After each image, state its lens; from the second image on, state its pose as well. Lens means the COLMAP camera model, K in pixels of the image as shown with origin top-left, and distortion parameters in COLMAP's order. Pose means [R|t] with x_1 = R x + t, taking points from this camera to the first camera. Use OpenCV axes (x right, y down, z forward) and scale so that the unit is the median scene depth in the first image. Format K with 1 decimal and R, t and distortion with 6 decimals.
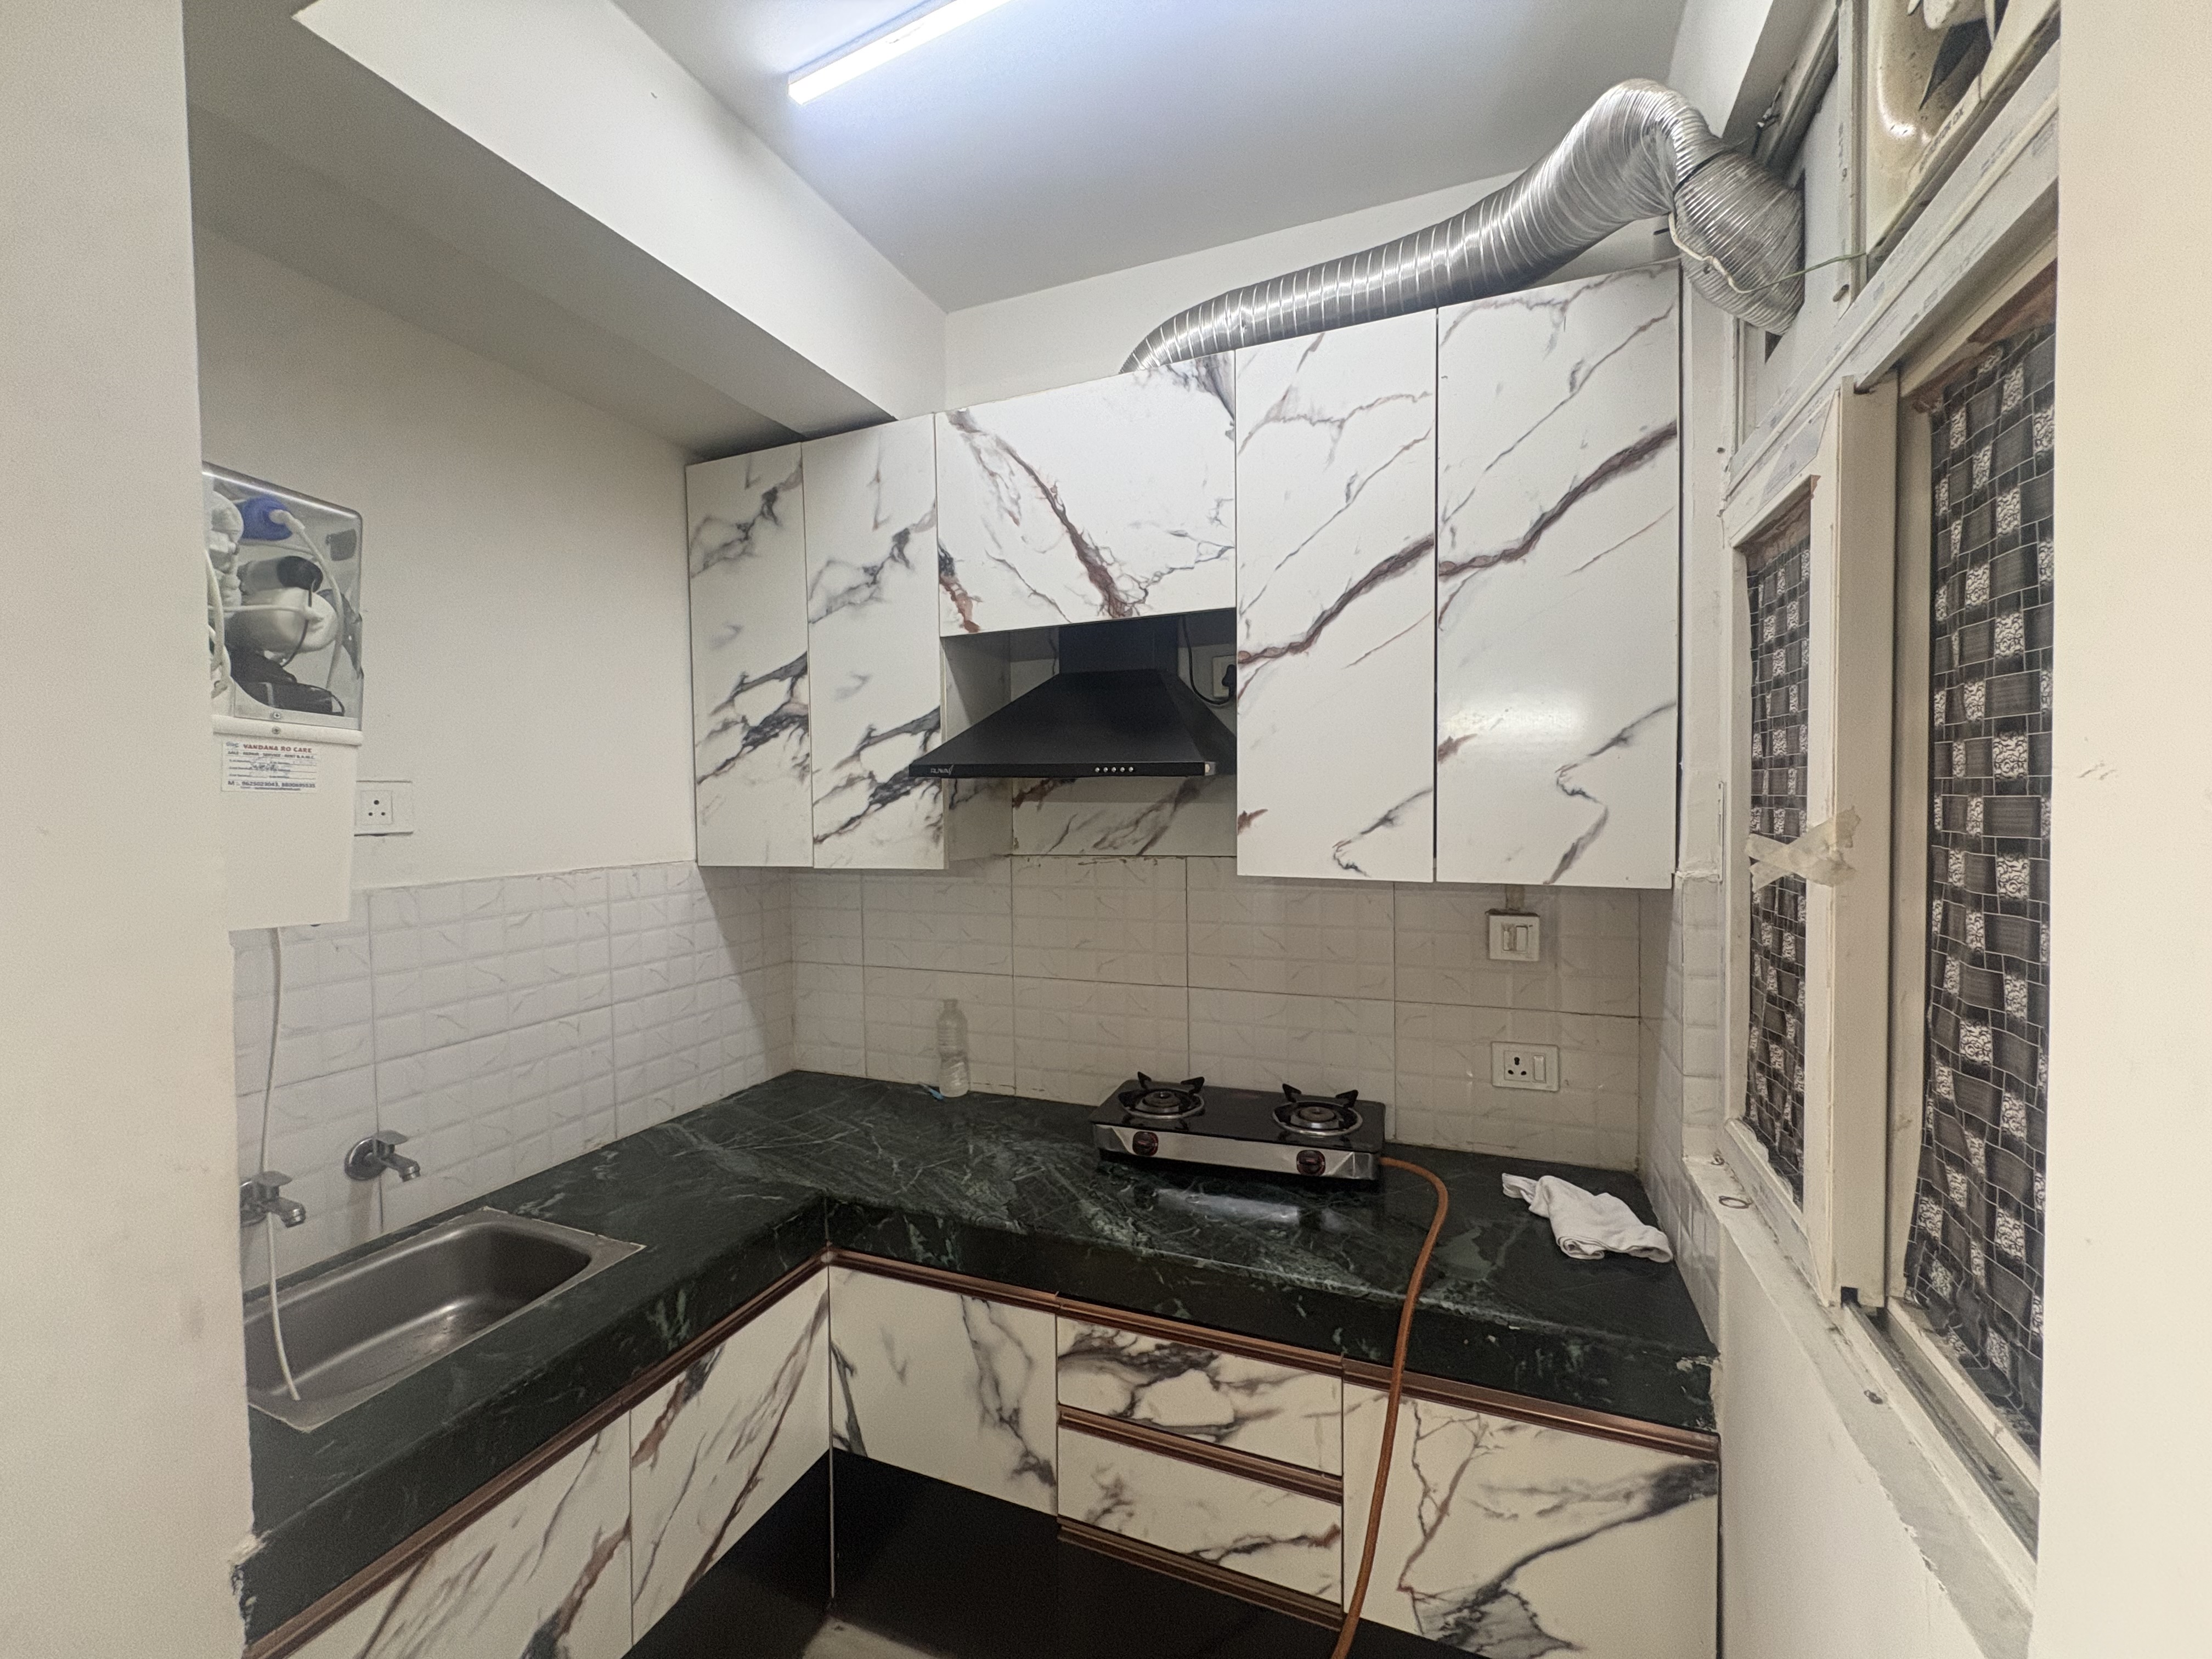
lens RADIAL K [[888.1, 0, 1106.0], [0, 888.1, 829.5], [0, 0, 1]] dist [0.002452, 0.000605]
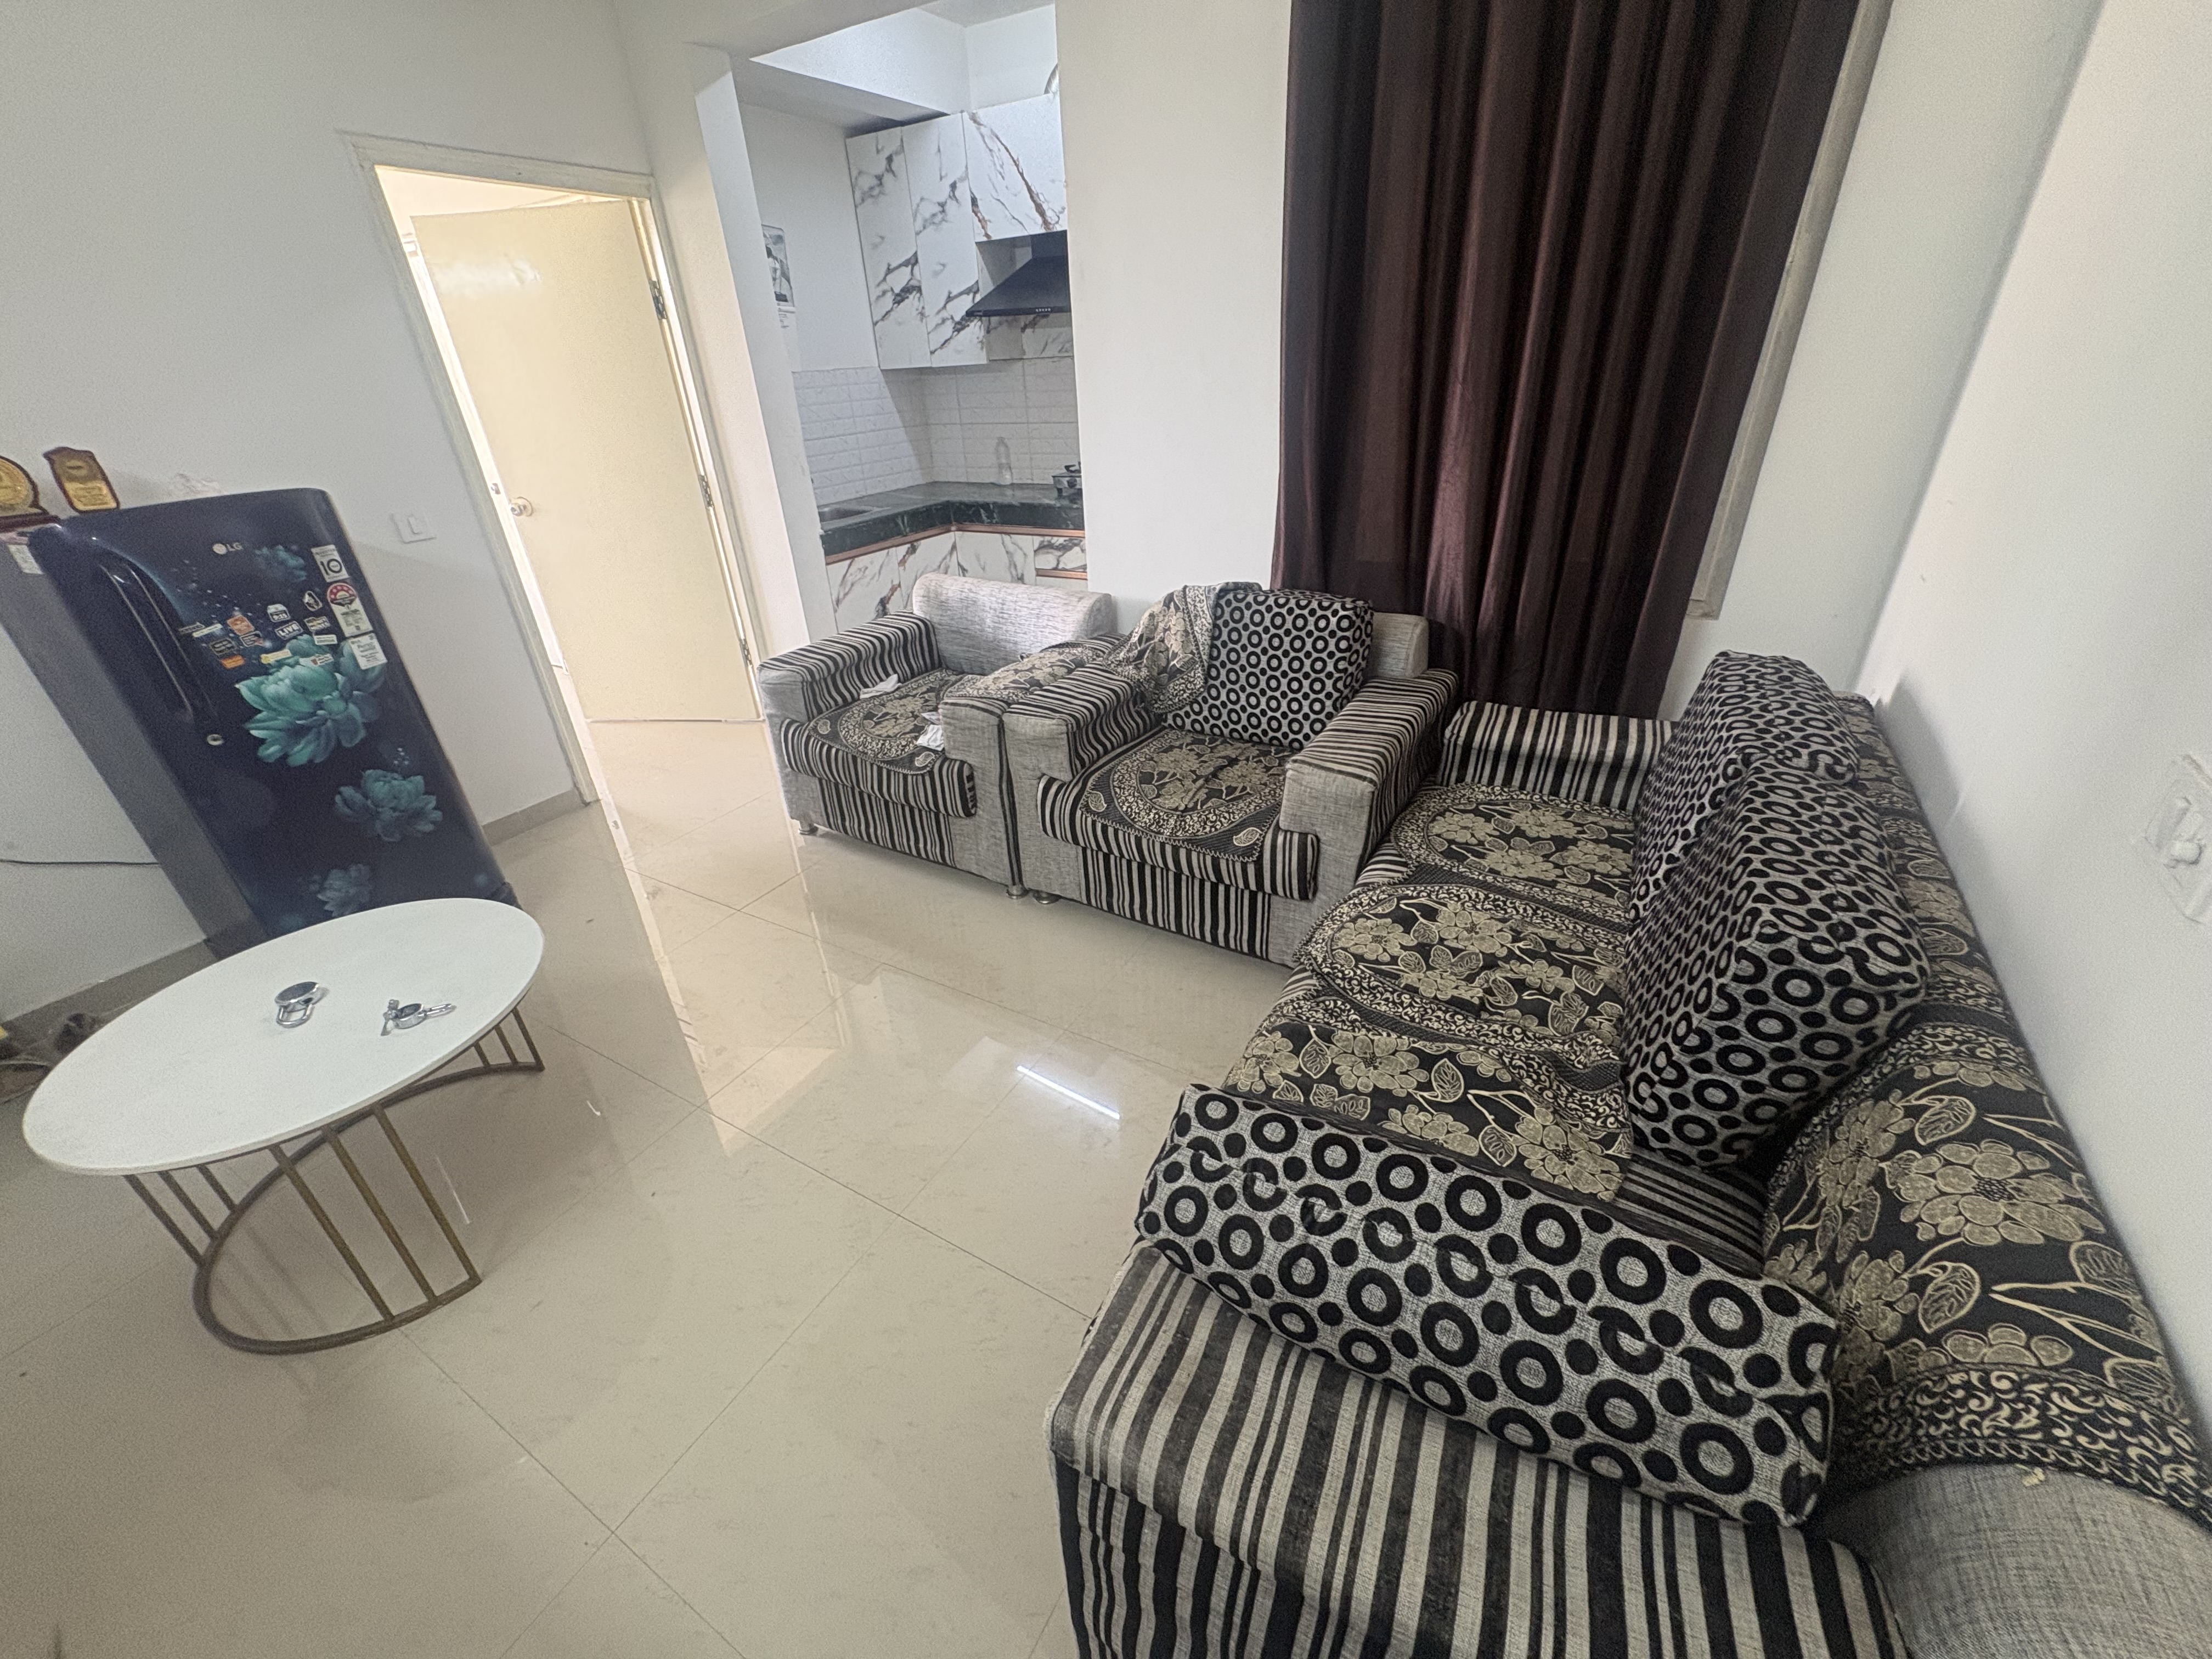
lens RADIAL K [[884.7, 0, 1104.3], [0, 884.7, 829.4], [0, 0, 1]] dist [0.001099, 0.000408]
pose [[0.988545, 0.040924, -0.145272, 0.540699], [0.029250, 0.892338, 0.450418, 0.106622], [0.148065, -0.449508, 0.880920, -1.630346]]
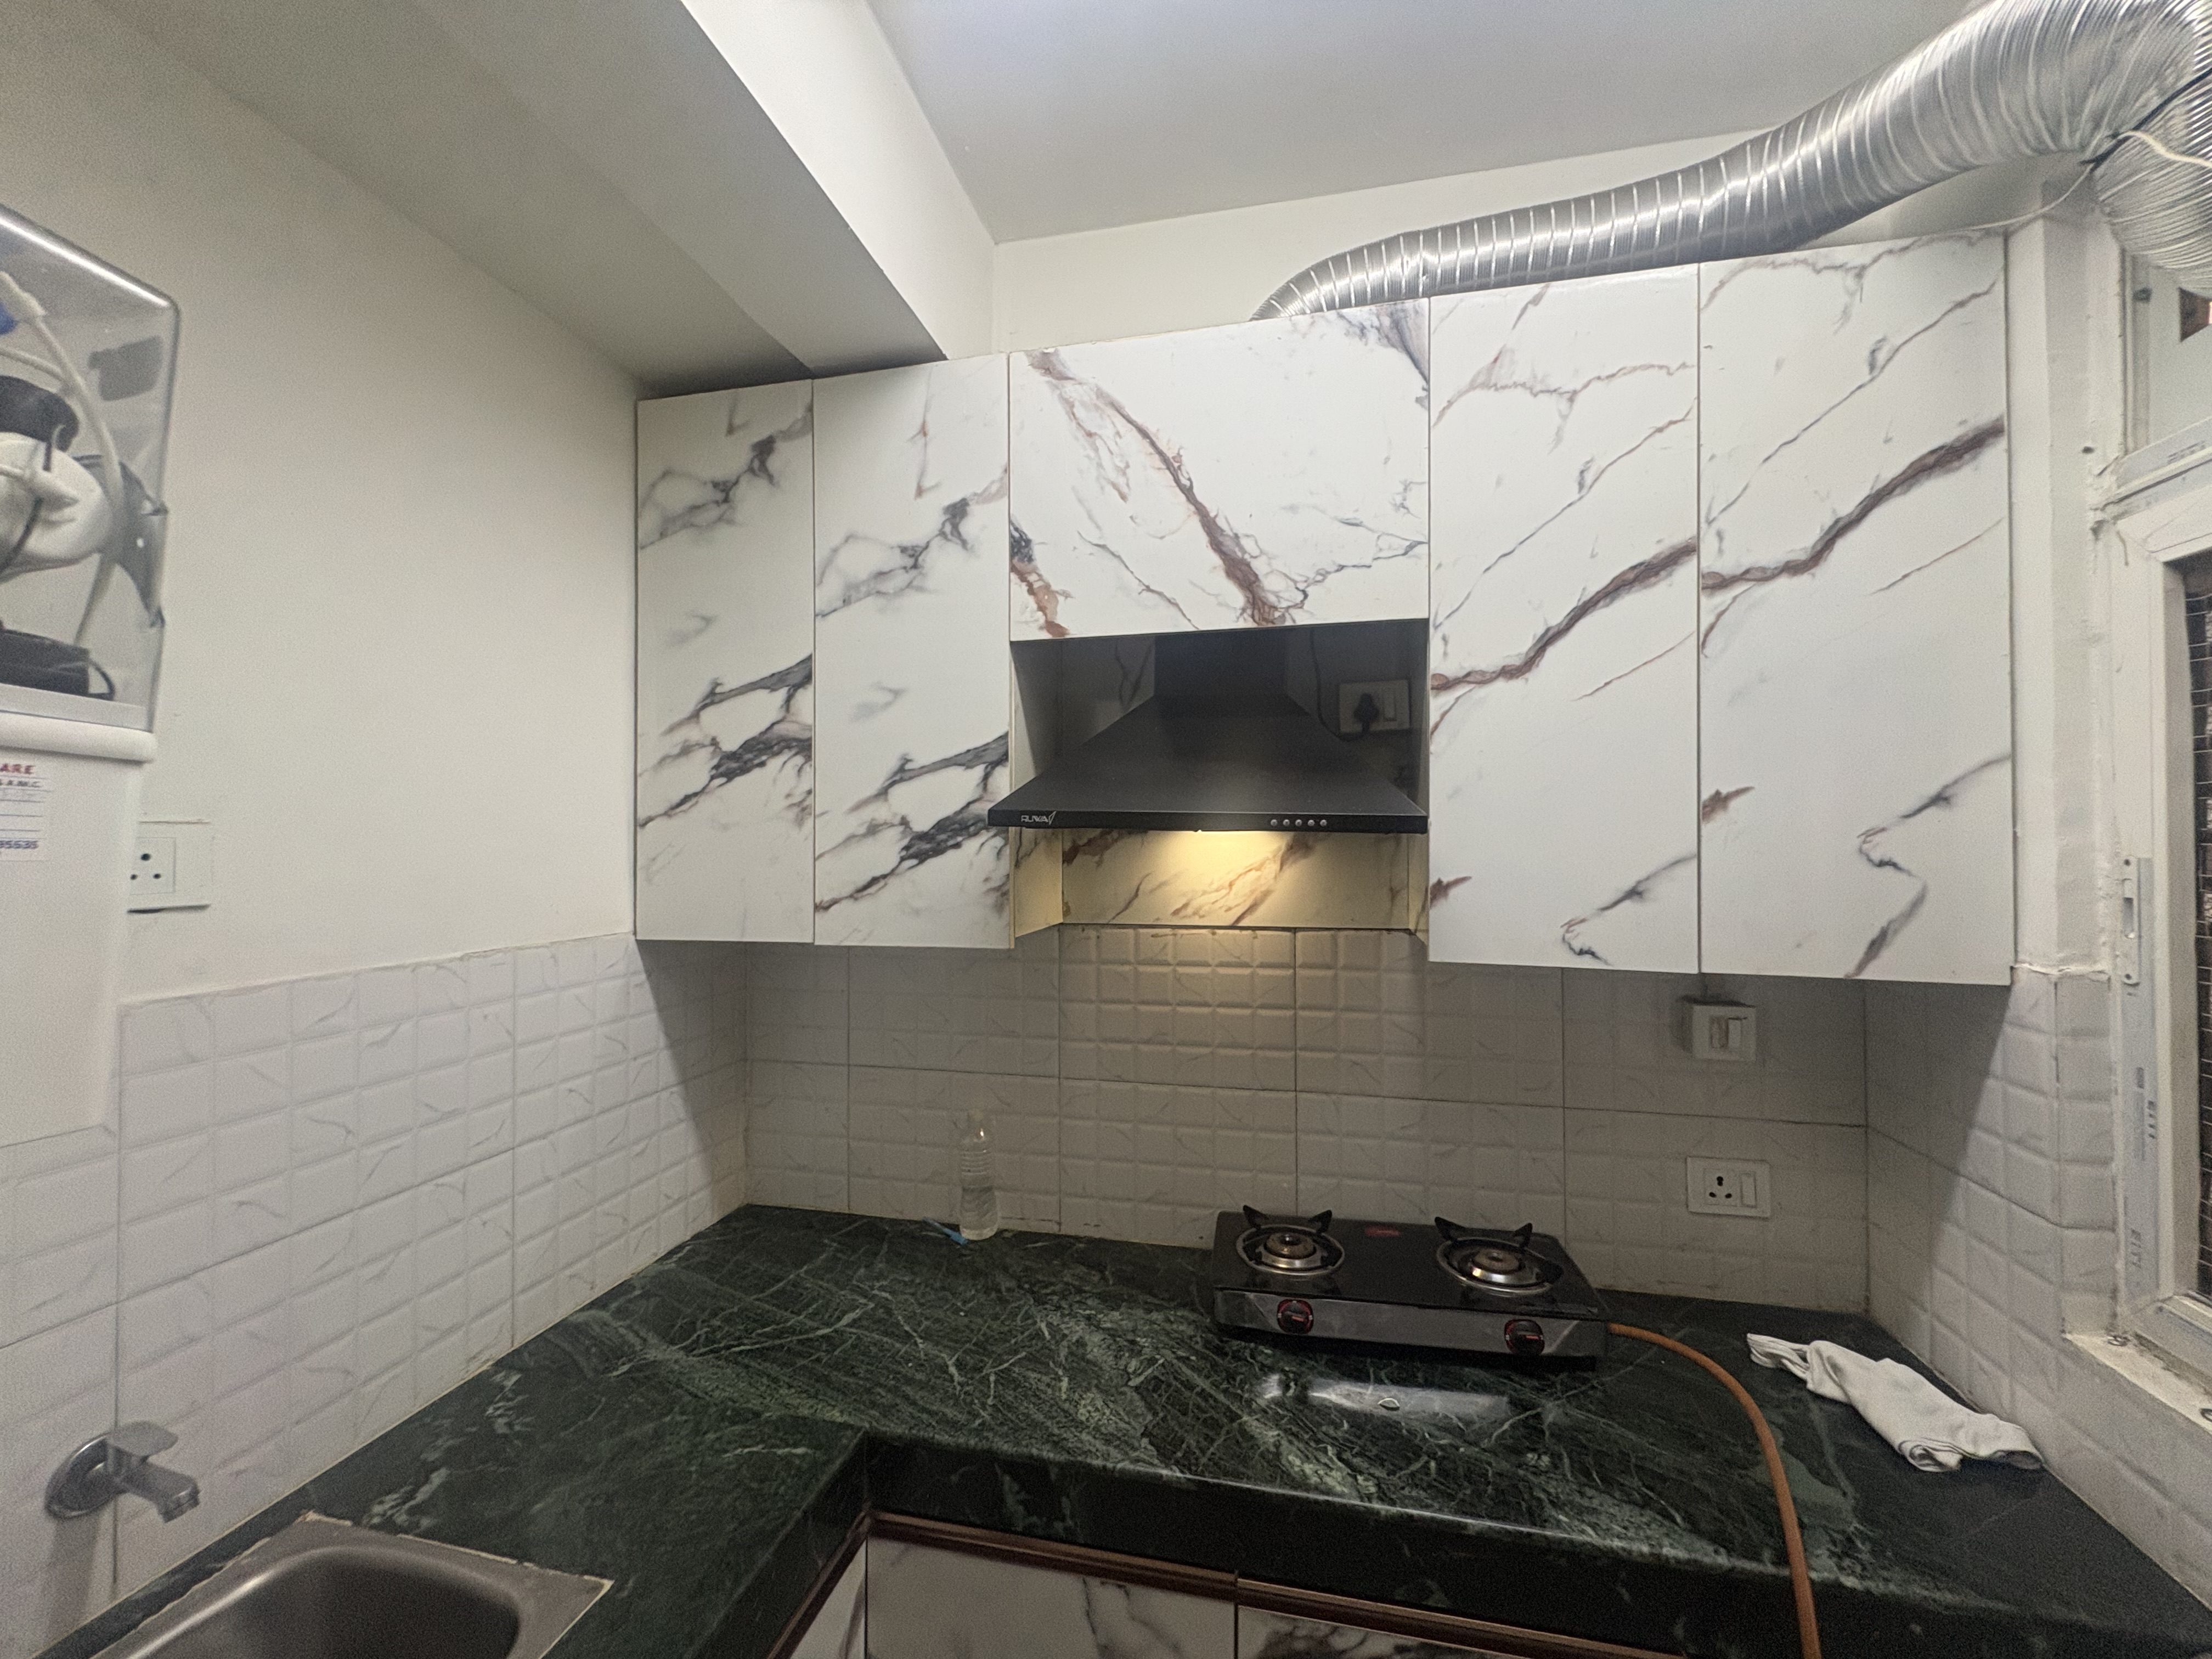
lens RADIAL K [[884.7, 0, 1104.3], [0, 884.7, 829.4], [0, 0, 1]] dist [0.001099, 0.000408]
pose [[0.986756, 0.016051, 0.161413, -0.247207], [-0.008950, 0.998964, -0.044625, -0.025237], [-0.161962, 0.042589, 0.985877, 0.270649]]
